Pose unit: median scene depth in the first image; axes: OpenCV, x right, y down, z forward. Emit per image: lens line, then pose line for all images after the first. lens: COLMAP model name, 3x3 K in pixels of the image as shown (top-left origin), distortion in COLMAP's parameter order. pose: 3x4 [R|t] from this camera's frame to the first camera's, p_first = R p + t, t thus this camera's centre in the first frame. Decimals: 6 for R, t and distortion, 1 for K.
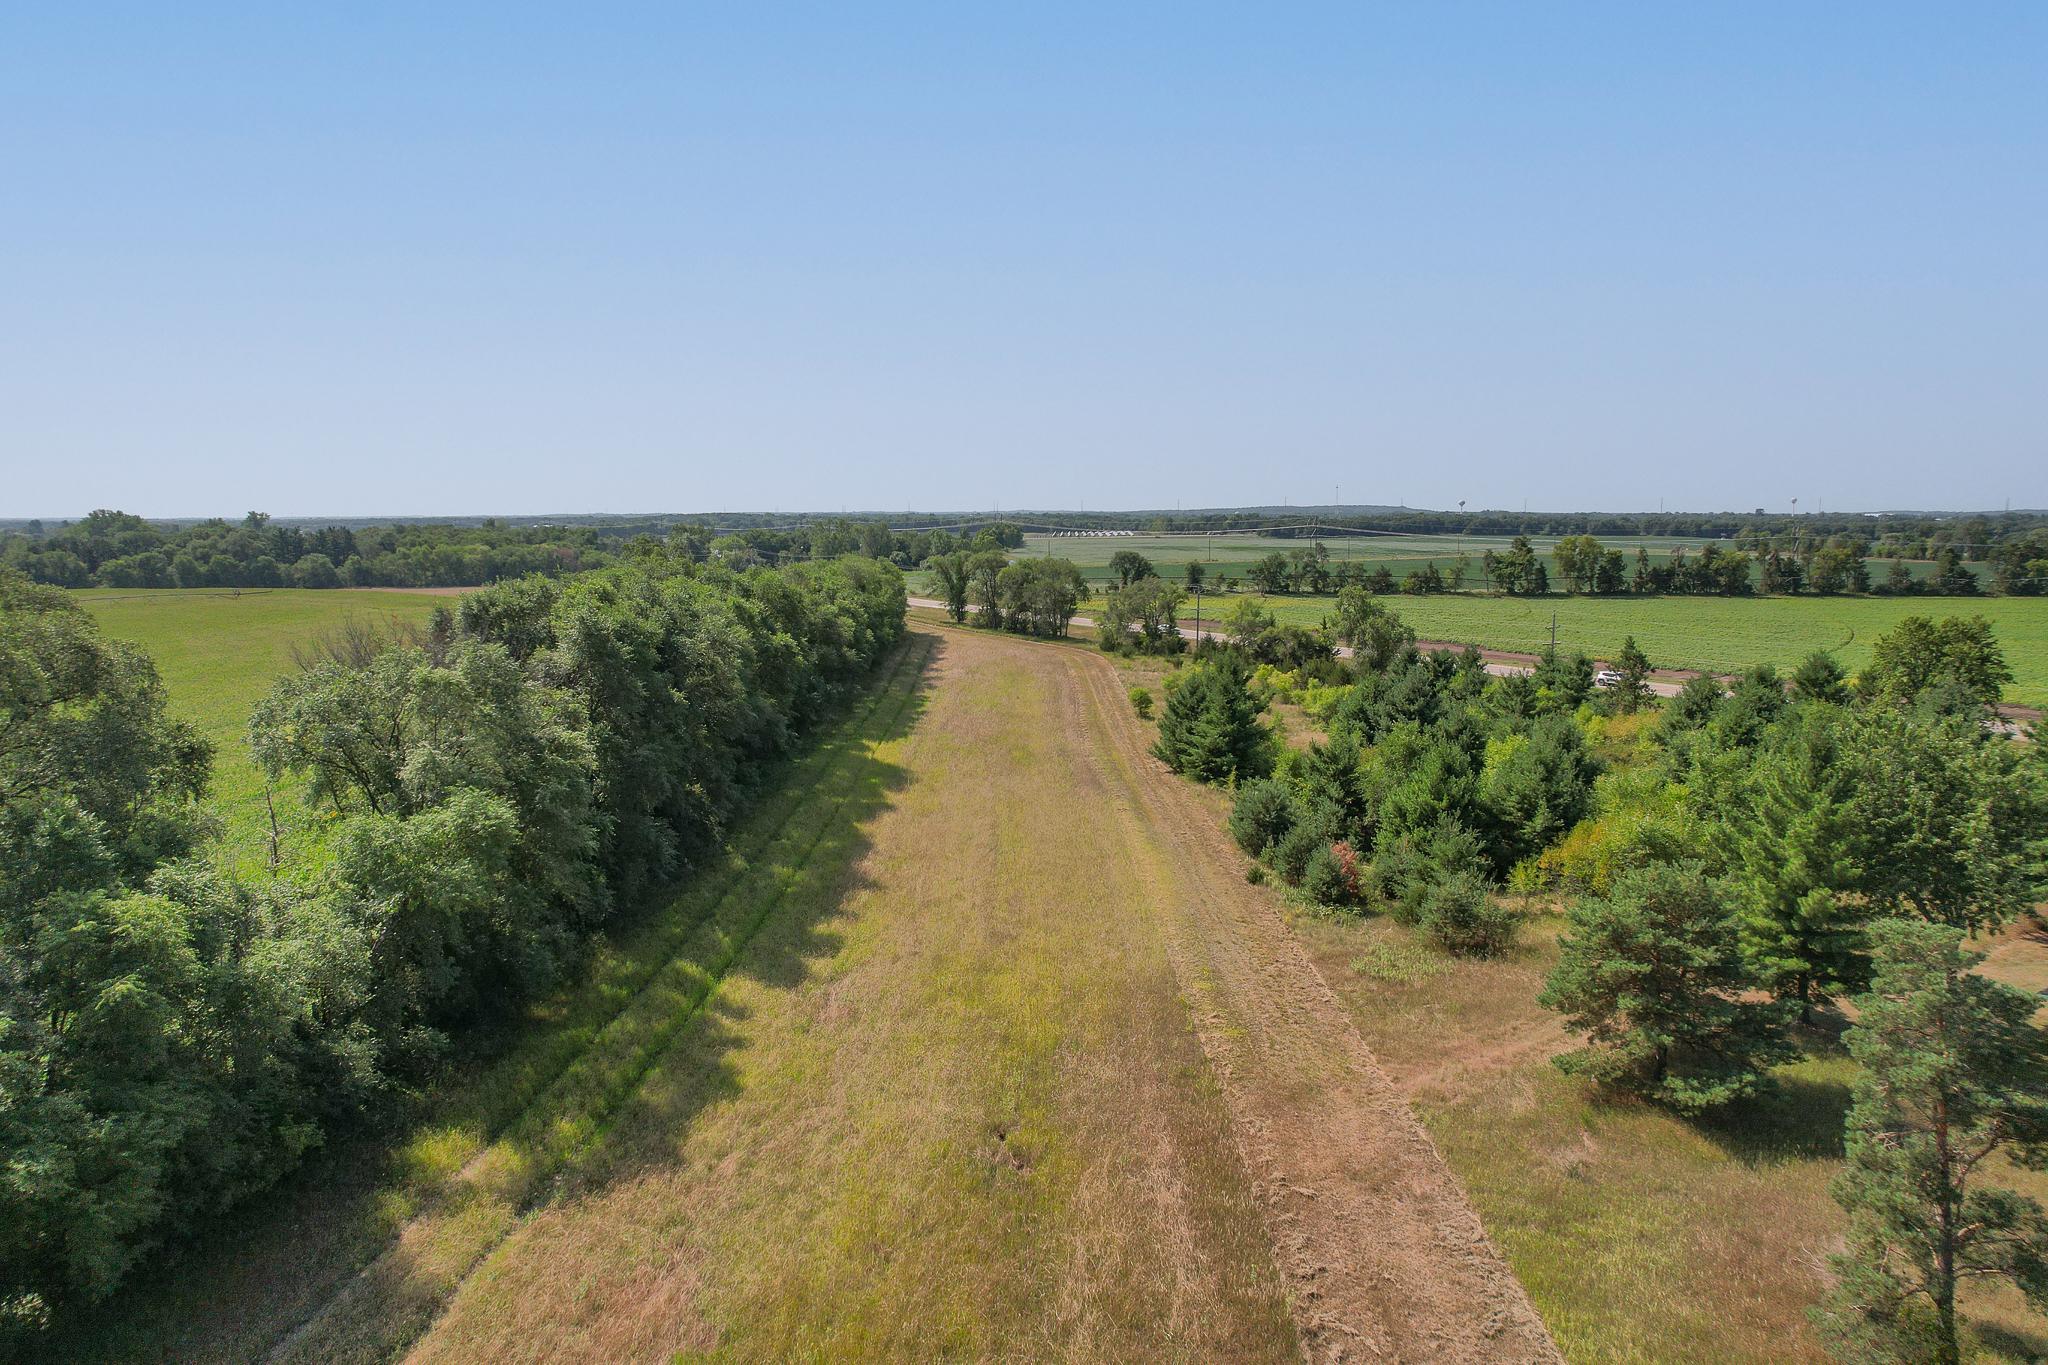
lens RADIAL K [[1293.0, 0, 1016.3], [0, 1293.0, 681.2], [0, 0, 1]] dist [-0.078988, 0.068116]
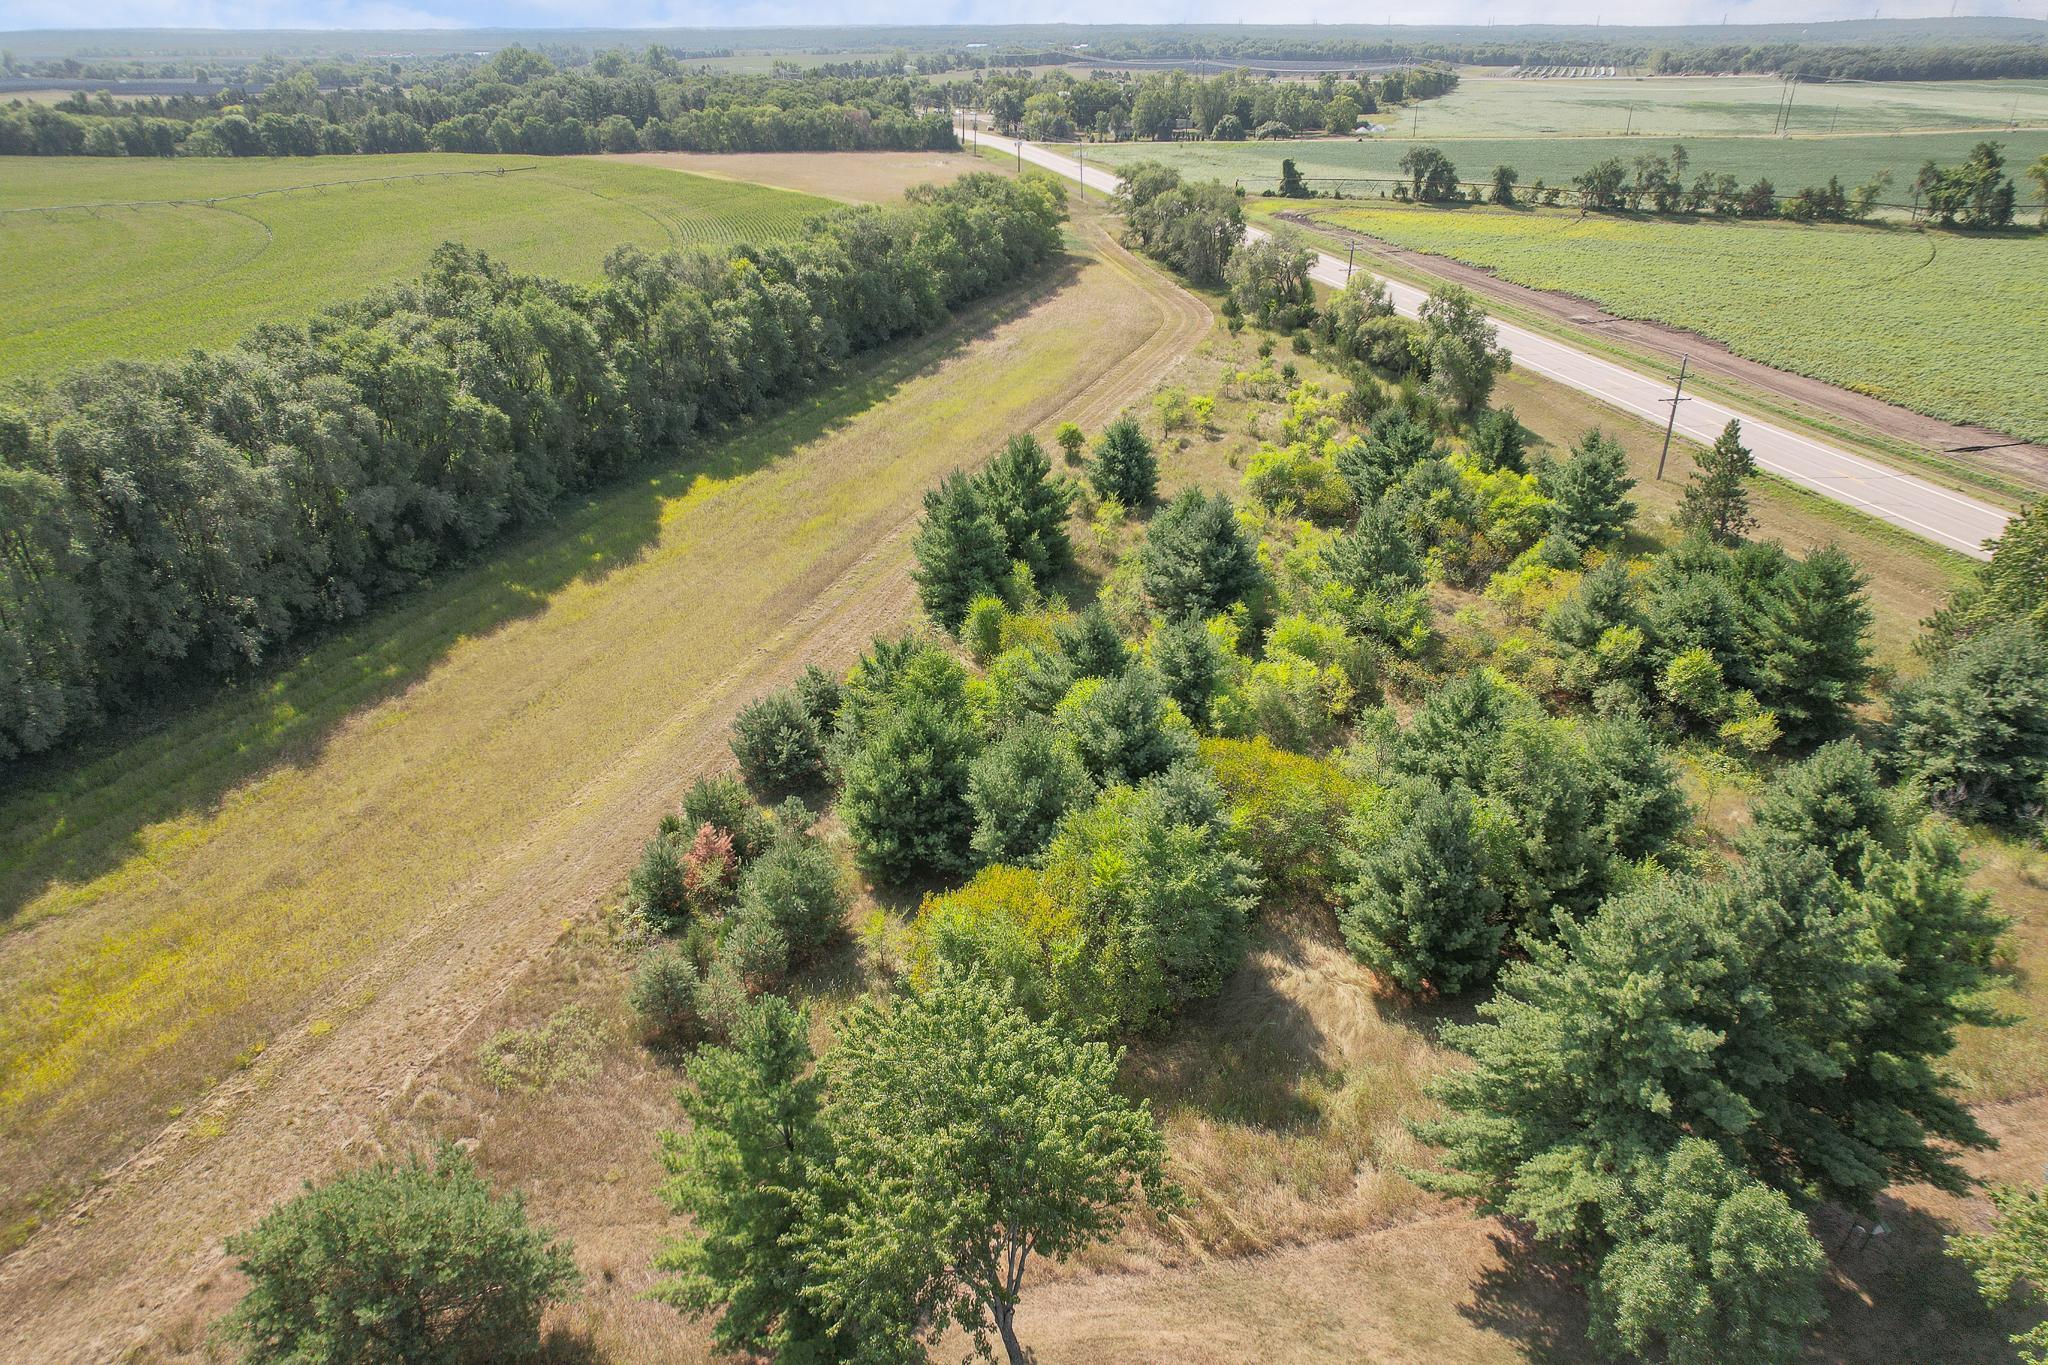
lens RADIAL K [[1293.0, 0, 1016.3], [0, 1293.0, 681.2], [0, 0, 1]] dist [-0.078988, 0.068116]
pose [[0.941501, 0.155823, -0.298822, 0.139024], [-0.044821, 0.936706, 0.347235, -0.051707], [0.334015, -0.313529, 0.888895, 0.080937]]
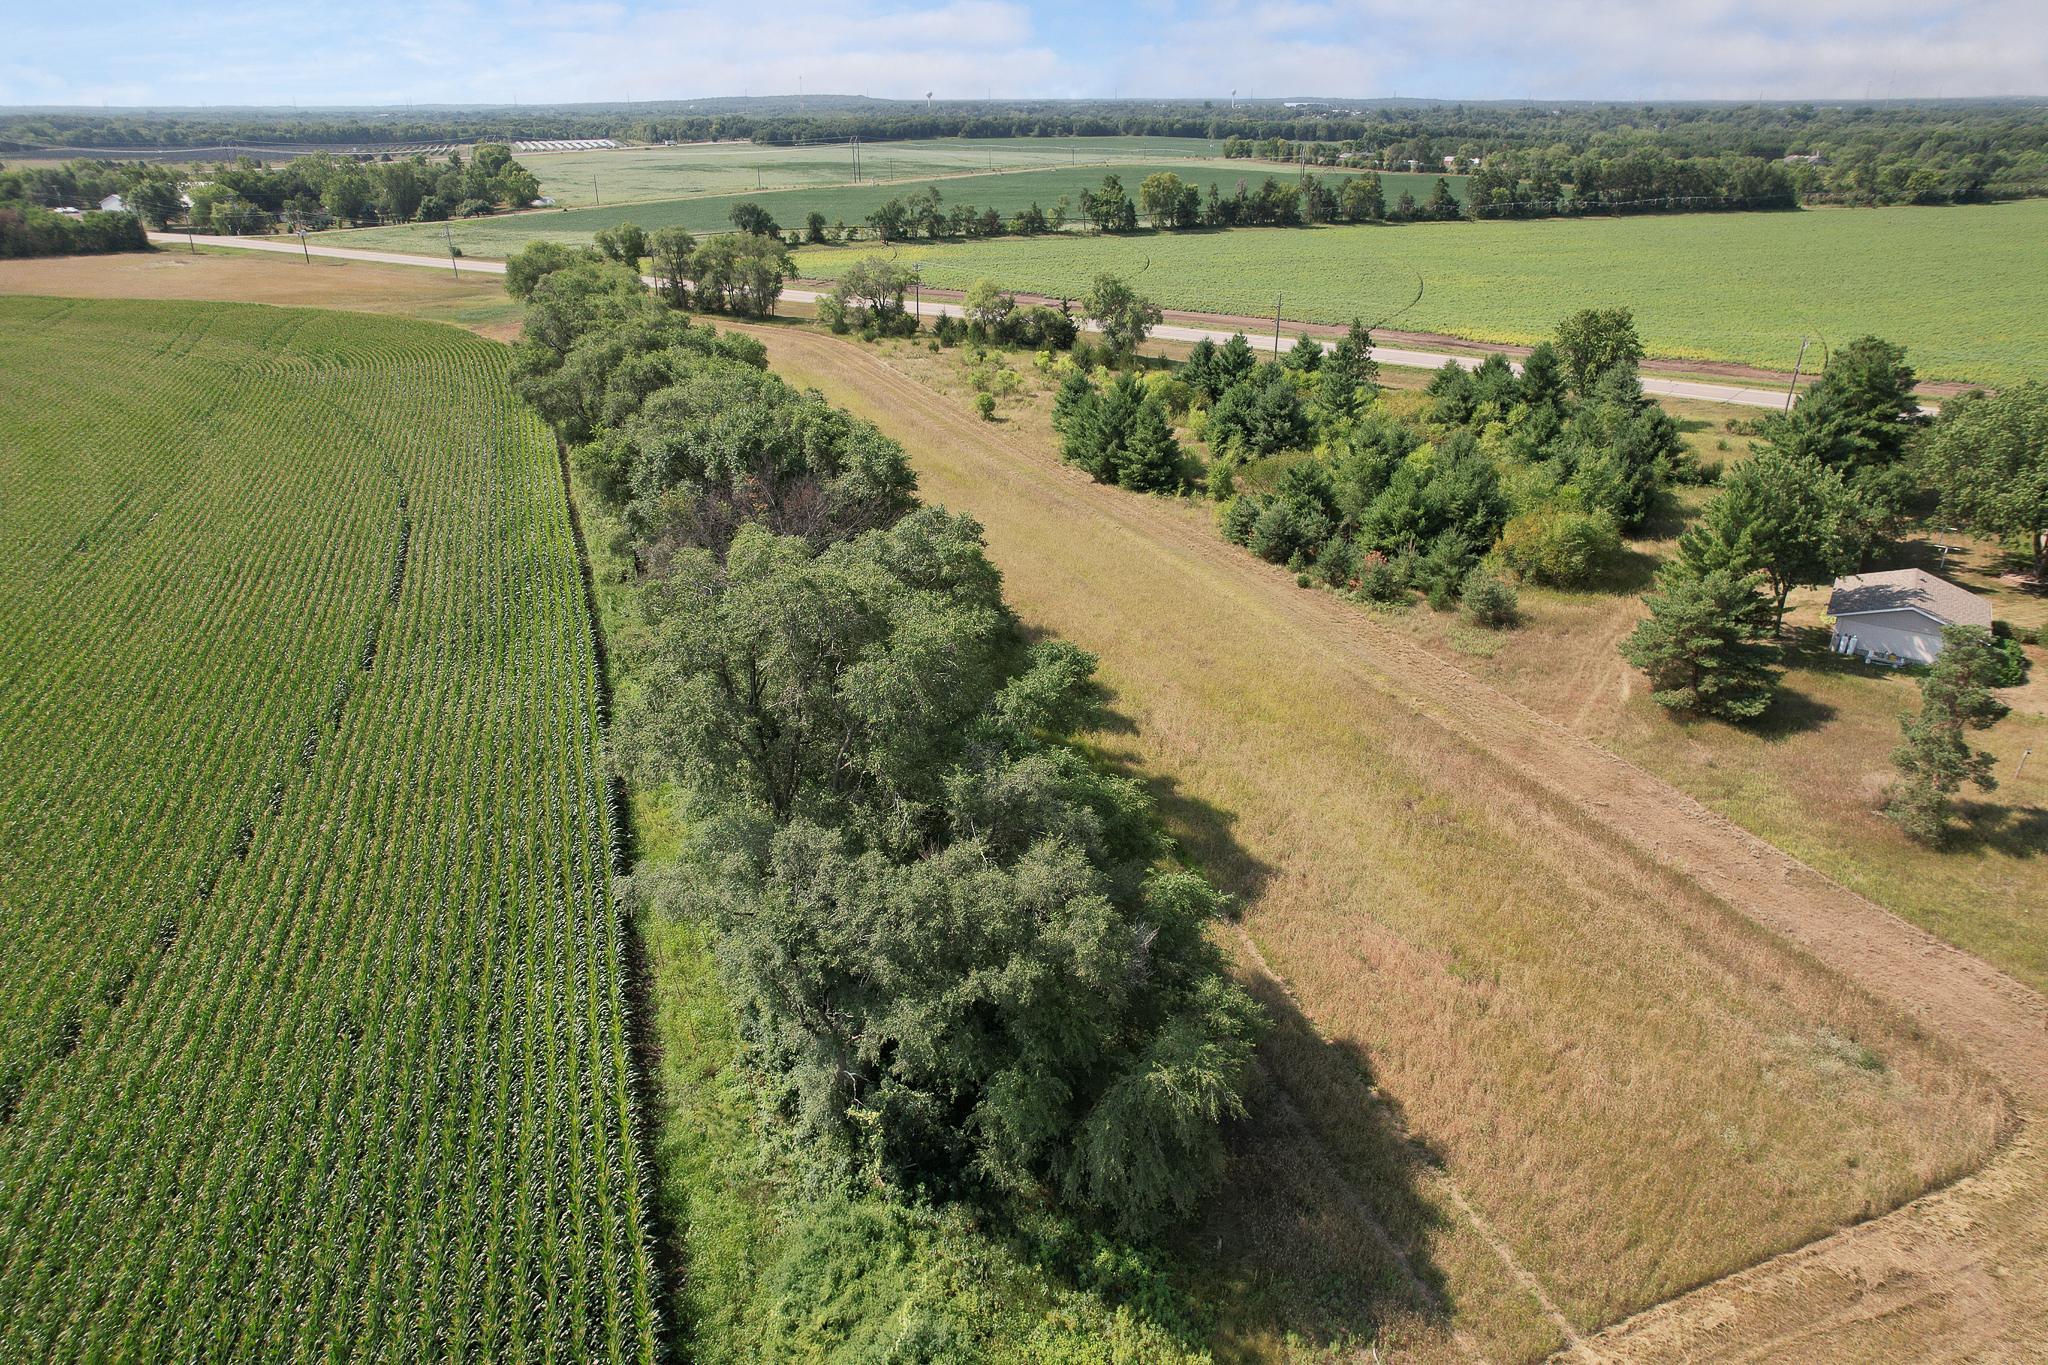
lens RADIAL K [[1293.0, 0, 1016.3], [0, 1293.0, 681.2], [0, 0, 1]] dist [-0.078988, 0.068116]
pose [[0.920257, -0.163929, 0.355324, -0.127674], [0.053051, 0.951905, 0.301765, -0.037336], [-0.387702, -0.258851, 0.884694, -0.020165]]
